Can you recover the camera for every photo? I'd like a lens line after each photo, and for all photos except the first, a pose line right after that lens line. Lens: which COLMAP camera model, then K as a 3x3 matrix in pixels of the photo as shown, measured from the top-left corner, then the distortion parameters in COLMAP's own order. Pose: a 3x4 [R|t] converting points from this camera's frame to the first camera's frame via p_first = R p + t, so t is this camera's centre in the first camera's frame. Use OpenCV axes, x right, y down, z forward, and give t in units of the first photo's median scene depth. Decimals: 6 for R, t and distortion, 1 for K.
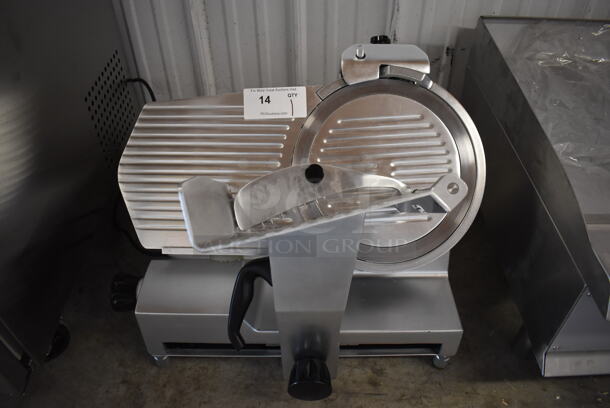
lens RADIAL K [[467.8, 0, 305.0], [0, 467.8, 204.0], [0, 0, 1]] dist [-0.100968, 0.013993]
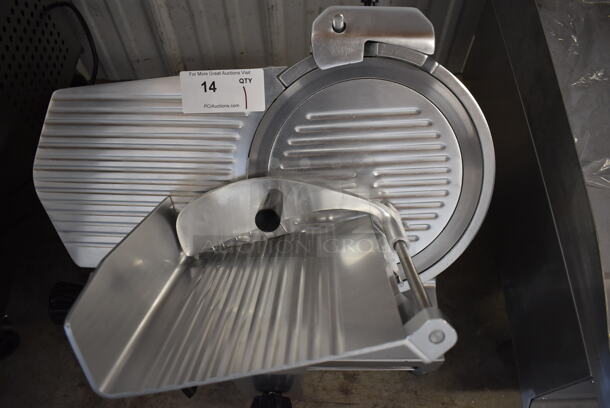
lens RADIAL K [[476.2, 0, 305.0], [0, 476.2, 204.0], [0, 0, 1]] dist [-0.096695, 0.010103]
pose [[0.999986, 0.005291, 0.000447, 0.068061], [-0.005161, 0.948576, 0.316508, -0.284442], [0.001250, -0.316506, 0.948590, 0.223369]]
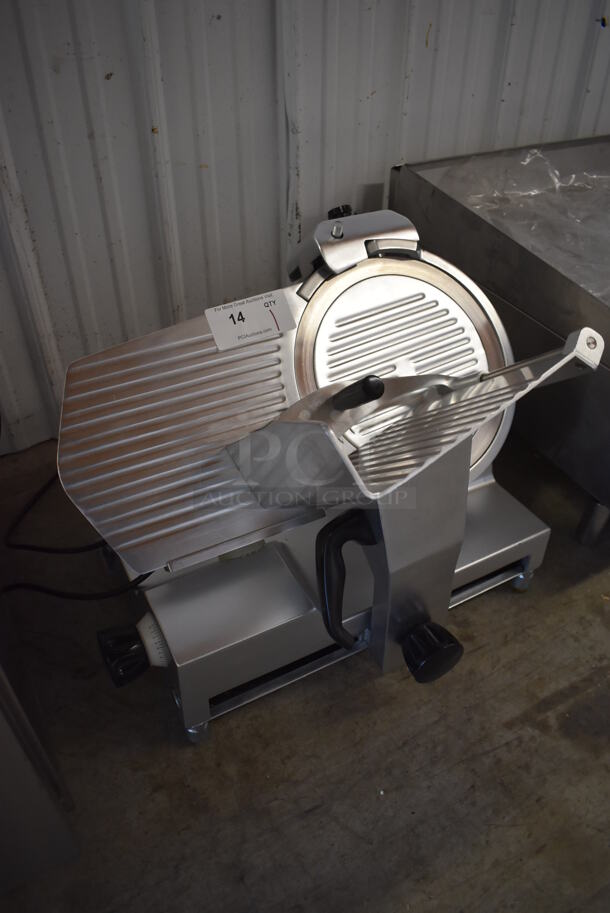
lens RADIAL K [[712.7, 0, 305.0], [0, 712.7, 456.5], [0, 0, 1]] dist [-0.096695, 0.010103]
pose [[0.879232, -0.294352, 0.374578, -0.464270], [0.307308, 0.951250, 0.026183, -0.017632], [-0.364025, 0.092090, 0.926826, -0.031645]]
